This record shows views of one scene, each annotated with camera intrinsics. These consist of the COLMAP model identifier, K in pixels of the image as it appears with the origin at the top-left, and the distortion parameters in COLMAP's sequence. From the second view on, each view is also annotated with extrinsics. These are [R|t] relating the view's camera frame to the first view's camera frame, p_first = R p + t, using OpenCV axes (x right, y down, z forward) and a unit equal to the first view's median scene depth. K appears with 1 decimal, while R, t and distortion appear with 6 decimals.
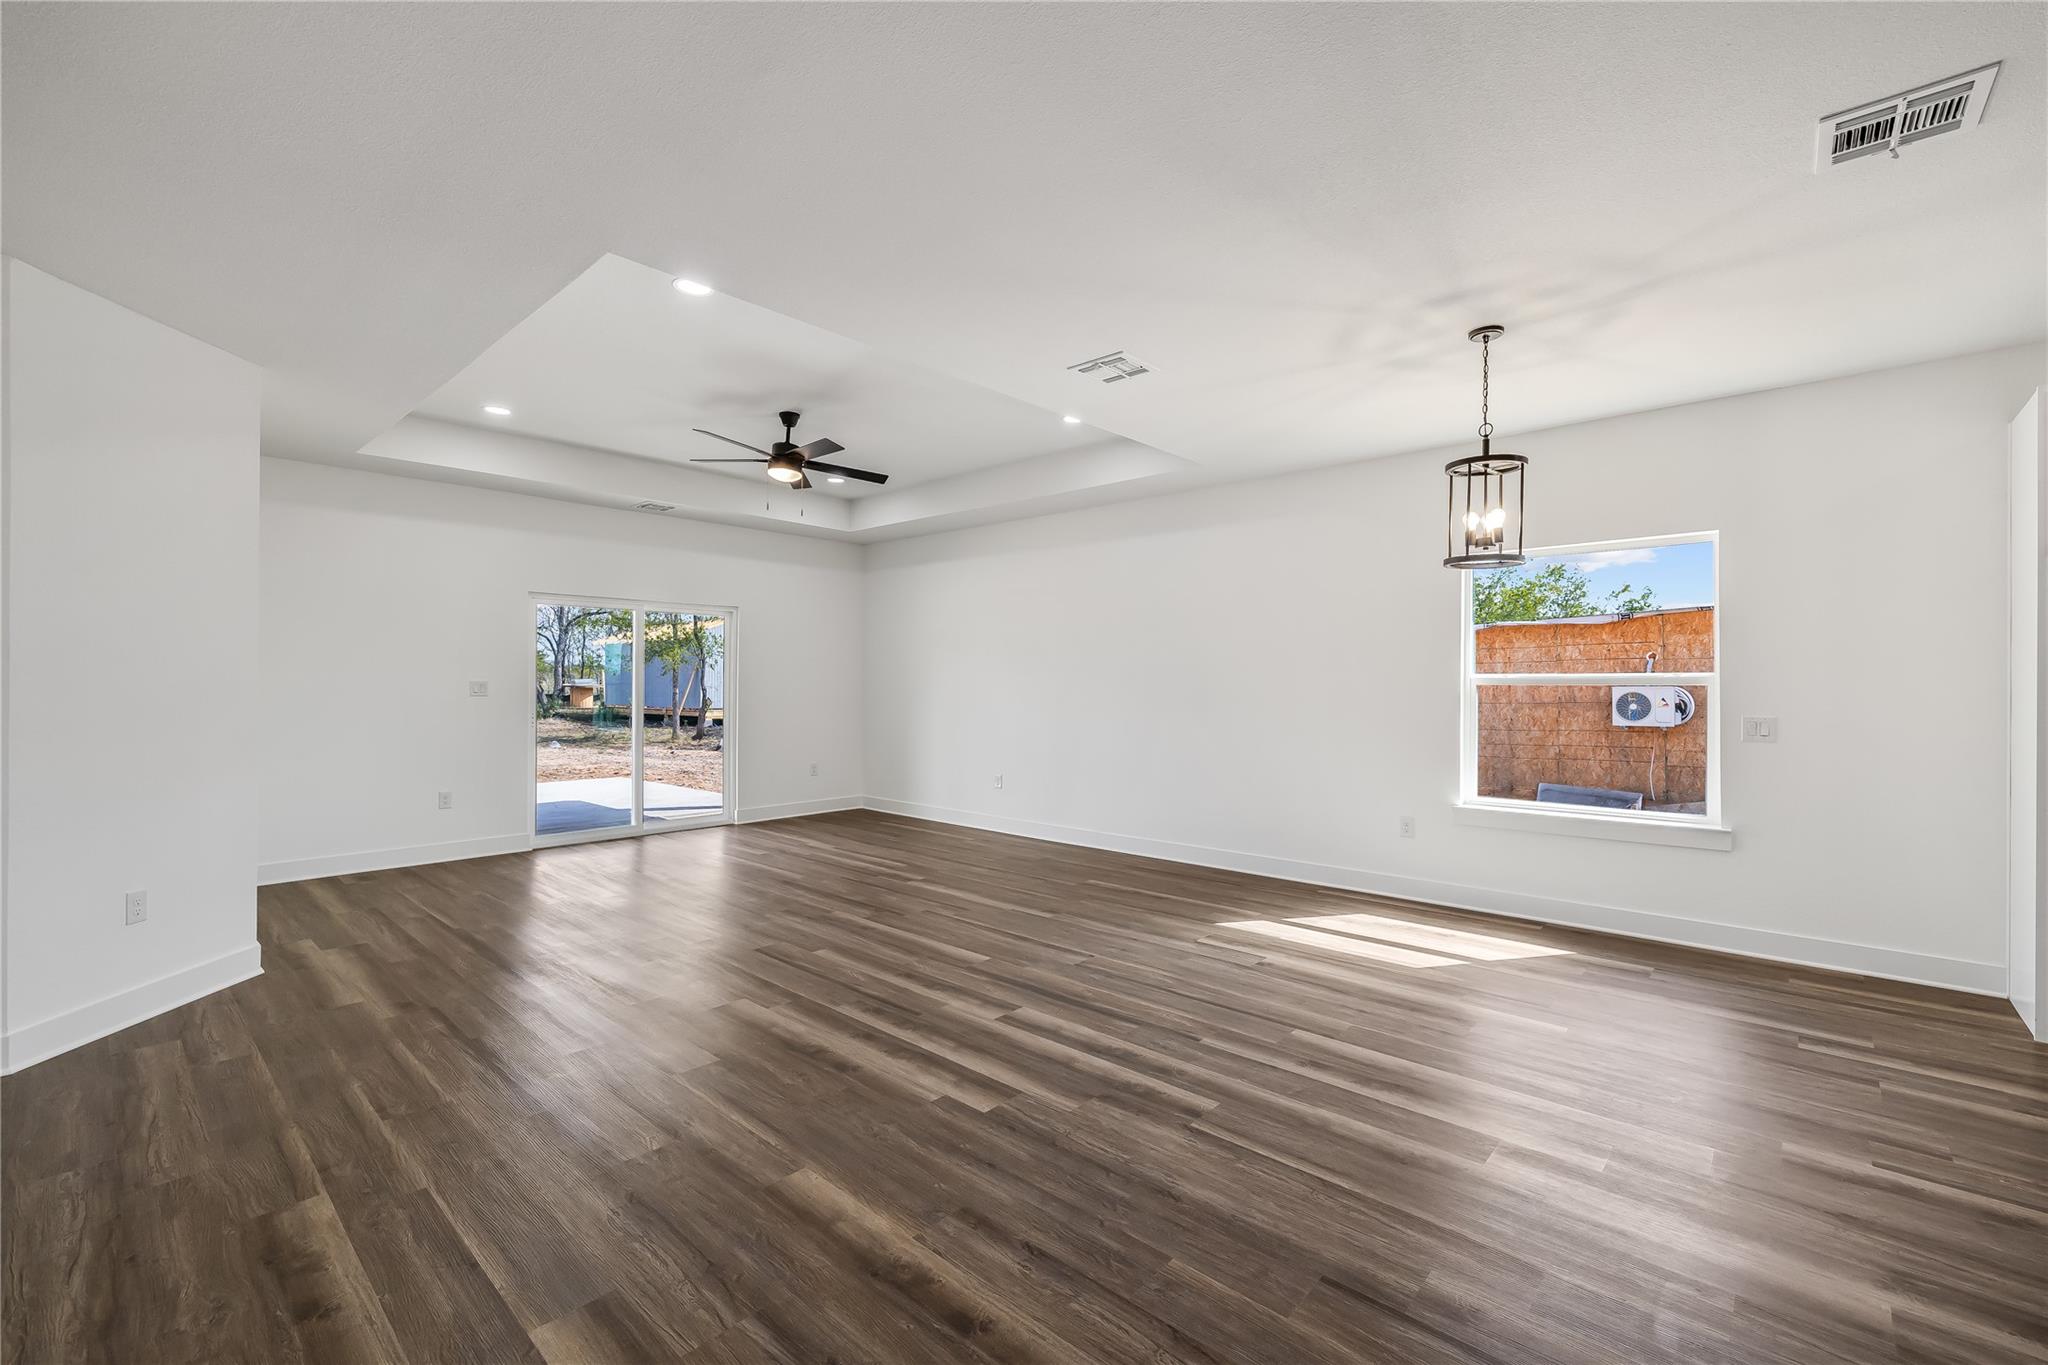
lens RADIAL K [[860.5, 0, 1011.5], [0, 860.5, 688.7], [0, 0, 1]] dist [0.001820, 0.000081]
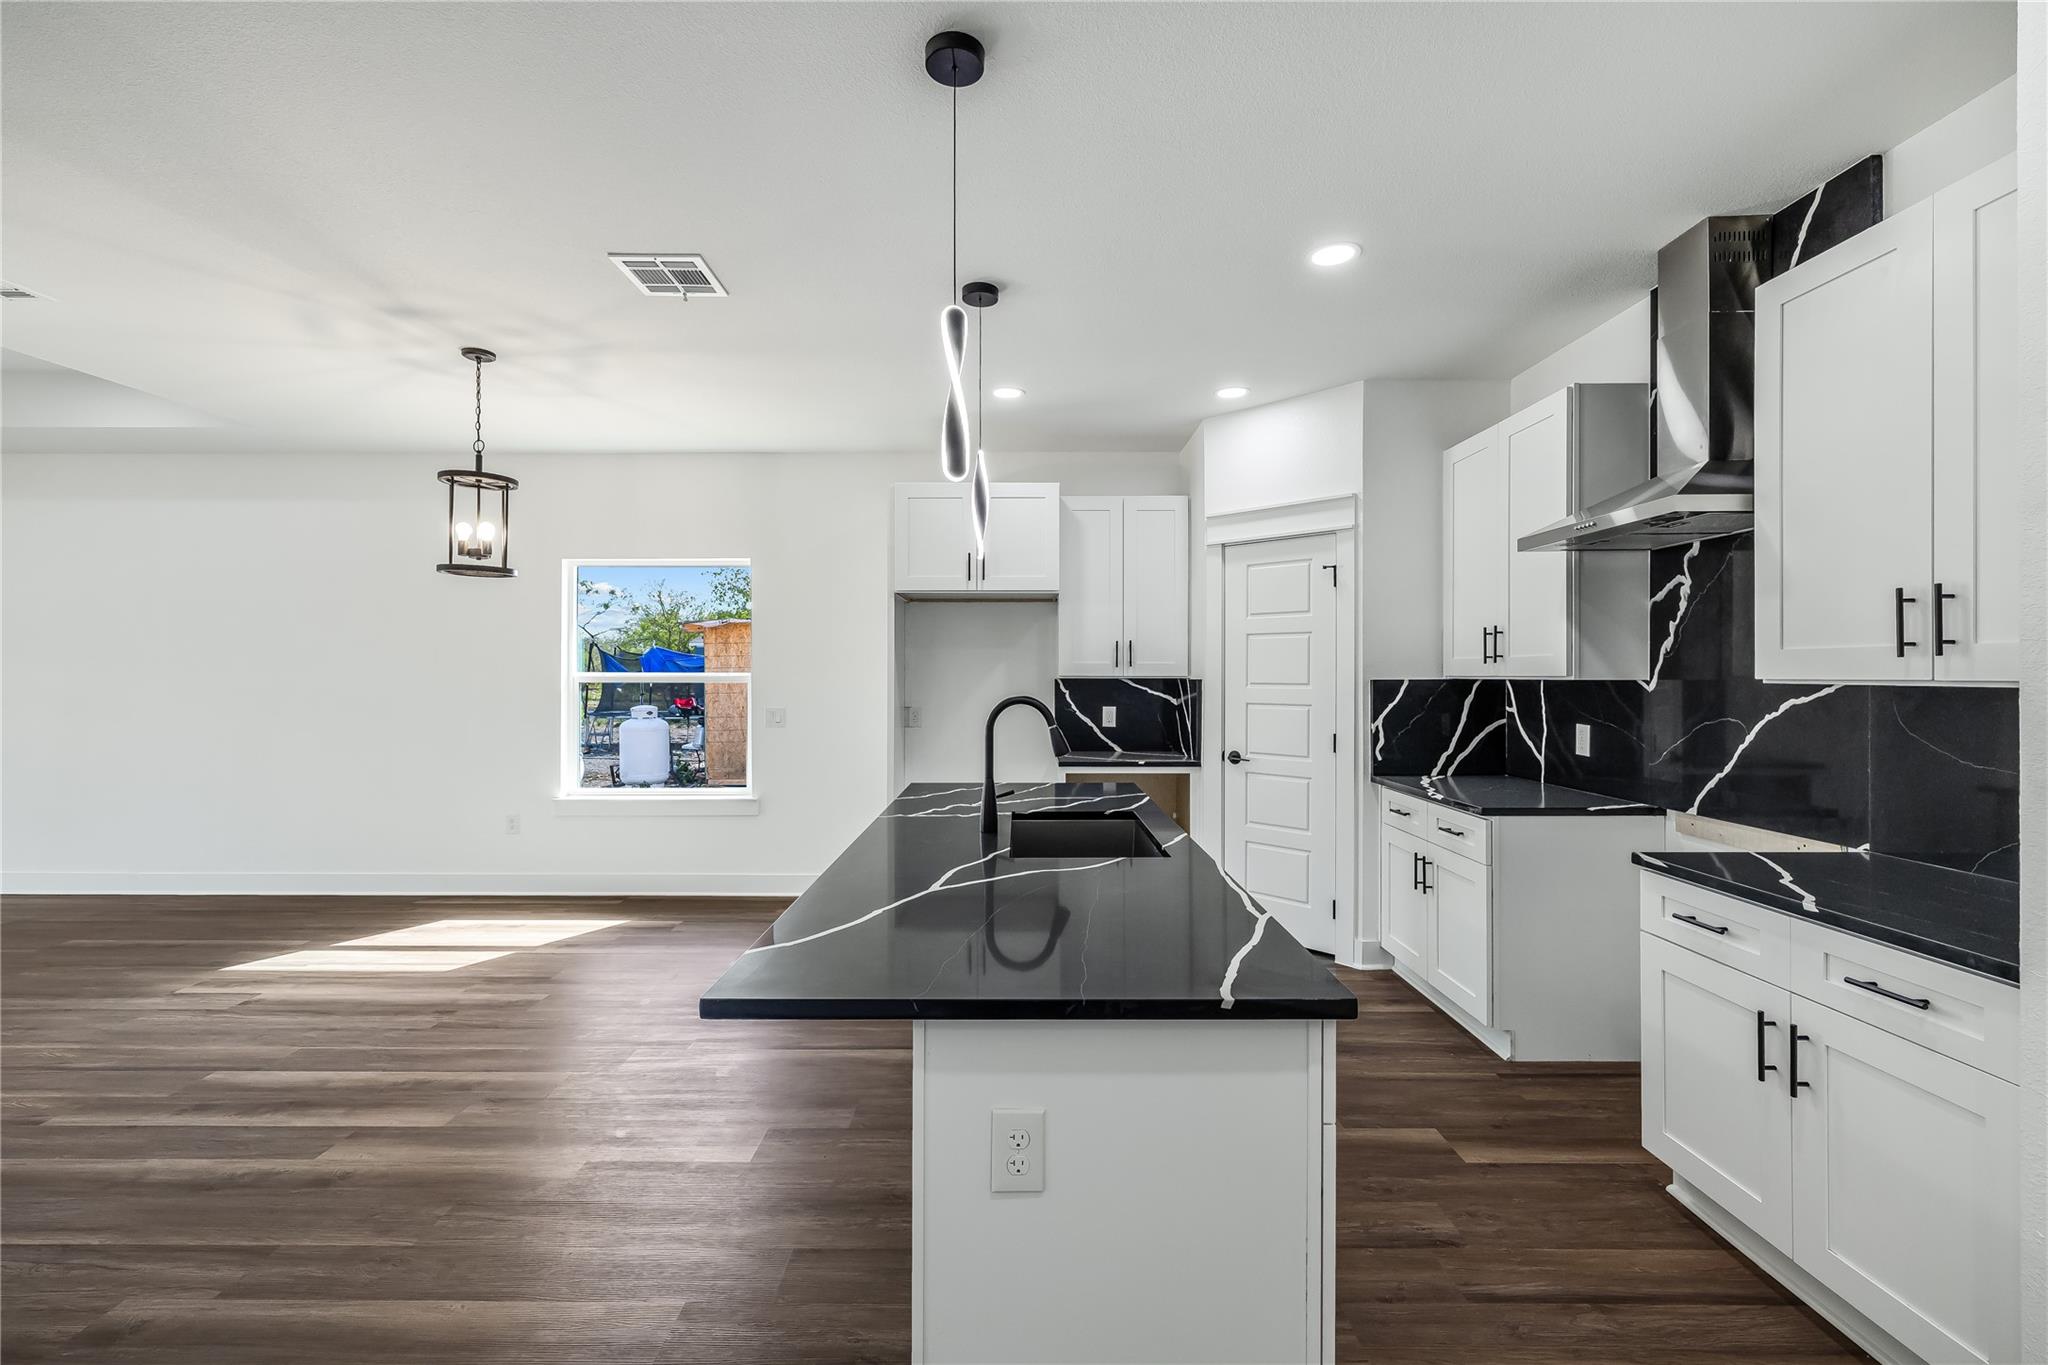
lens RADIAL K [[868.5, 0, 1016.9], [0, 868.5, 675.3], [0, 0, 1]] dist [0.001571, -0.000192]
pose [[0.738476, -0.003160, 0.674273, 0.288334], [0.003940, 0.999992, 0.000371, -0.015544], [-0.674268, 0.002383, 0.738482, -0.208479]]
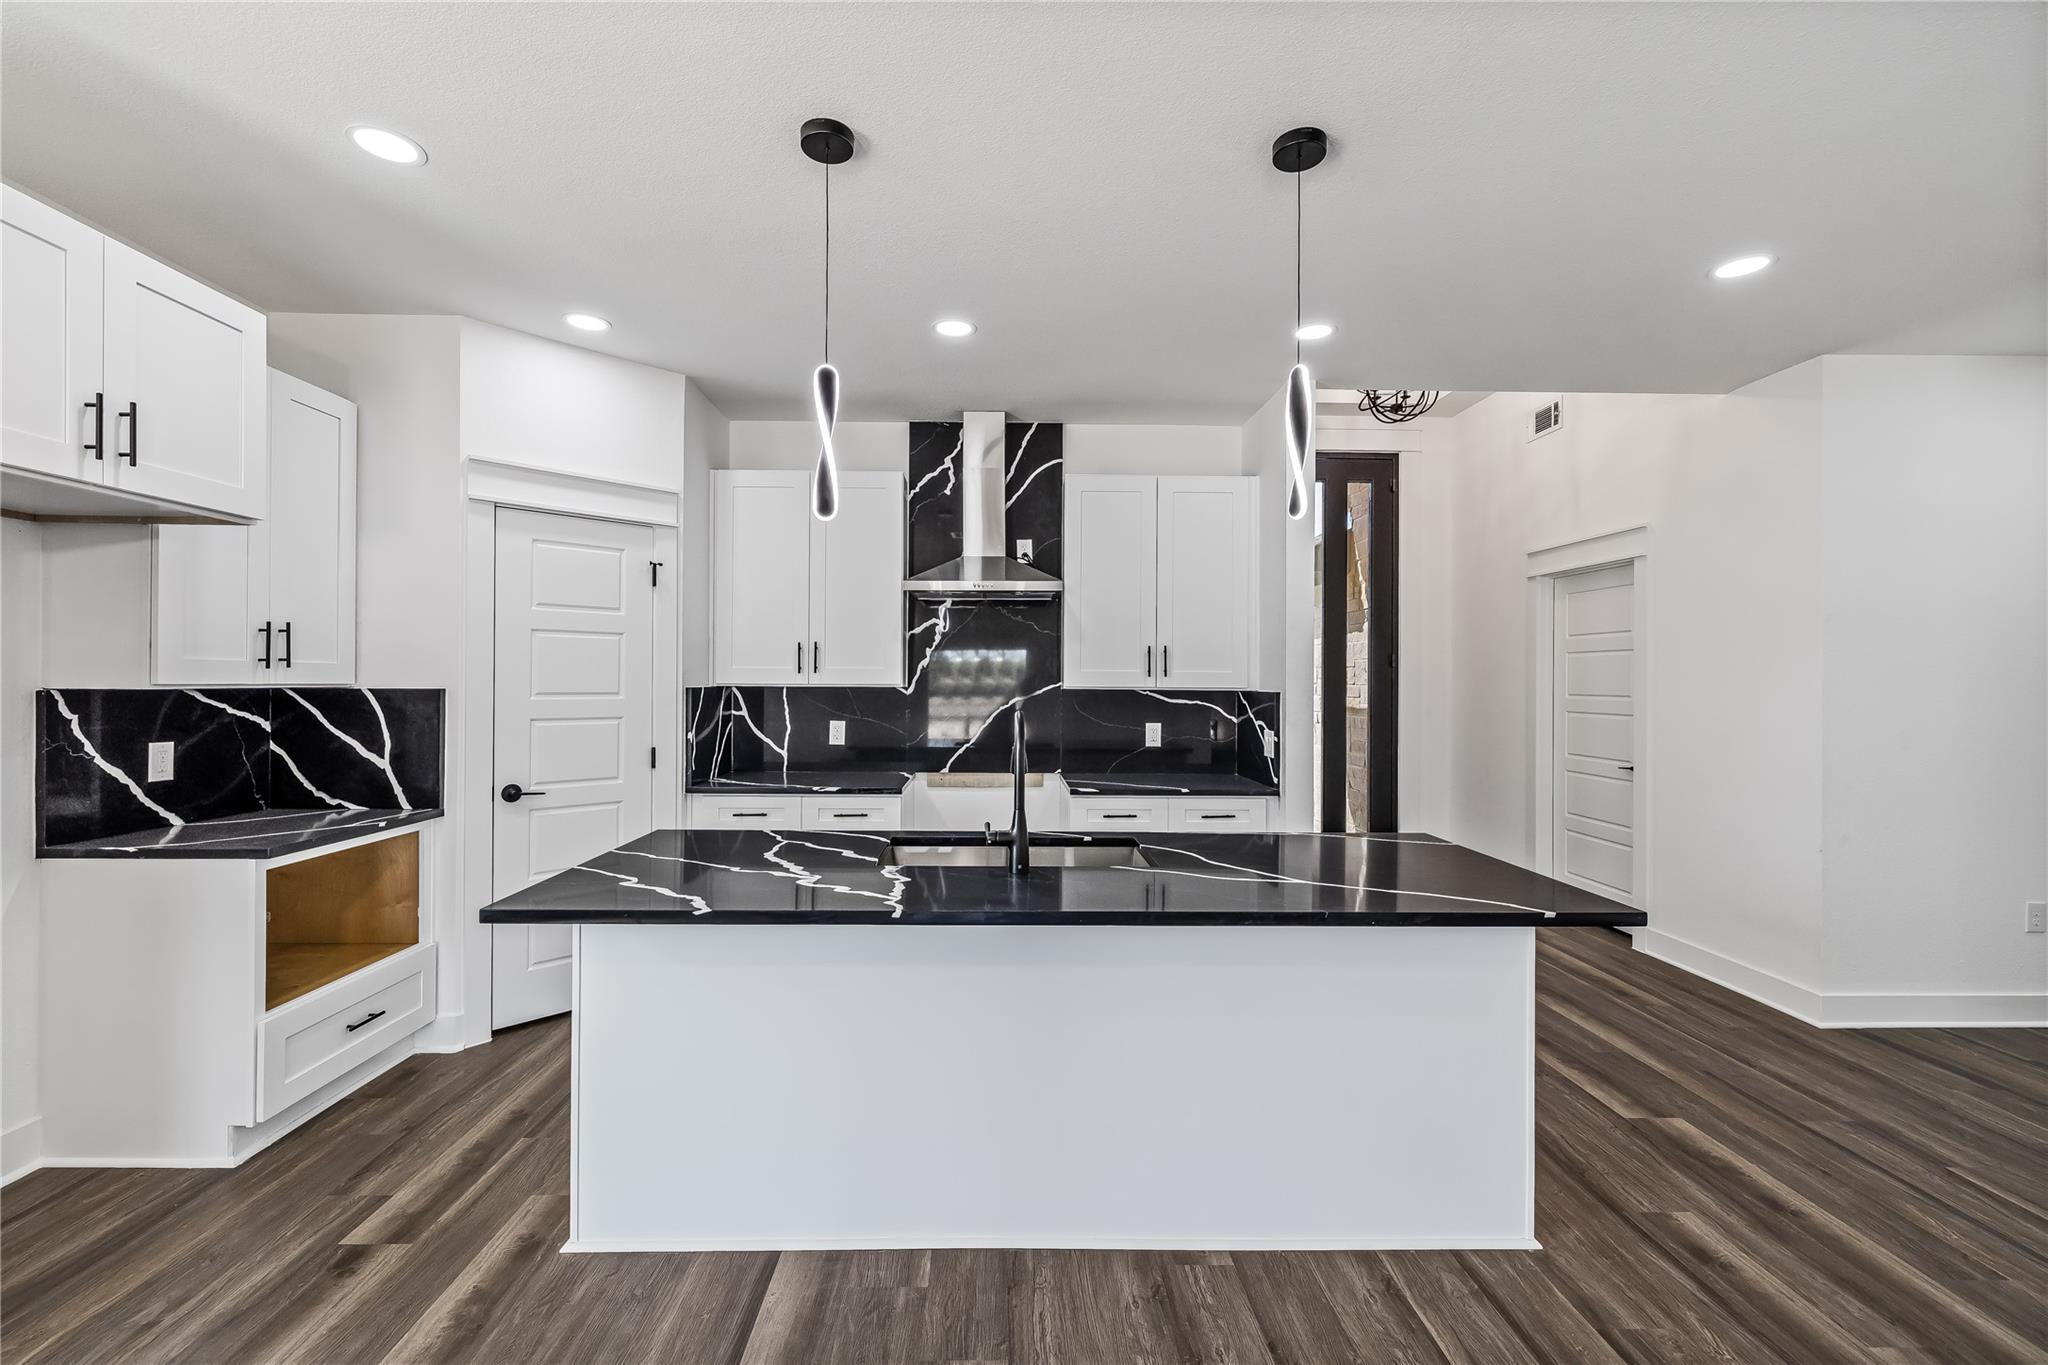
lens RADIAL K [[865.8, 0, 1012.3], [0, 865.8, 679.2], [0, 0, 1]] dist [0.001256, 0.000221]
pose [[-0.692081, -0.005084, 0.721802, 0.318644], [-0.005055, 0.999985, 0.002196, -0.022248], [-0.721802, -0.002130, -0.692096, 0.705693]]
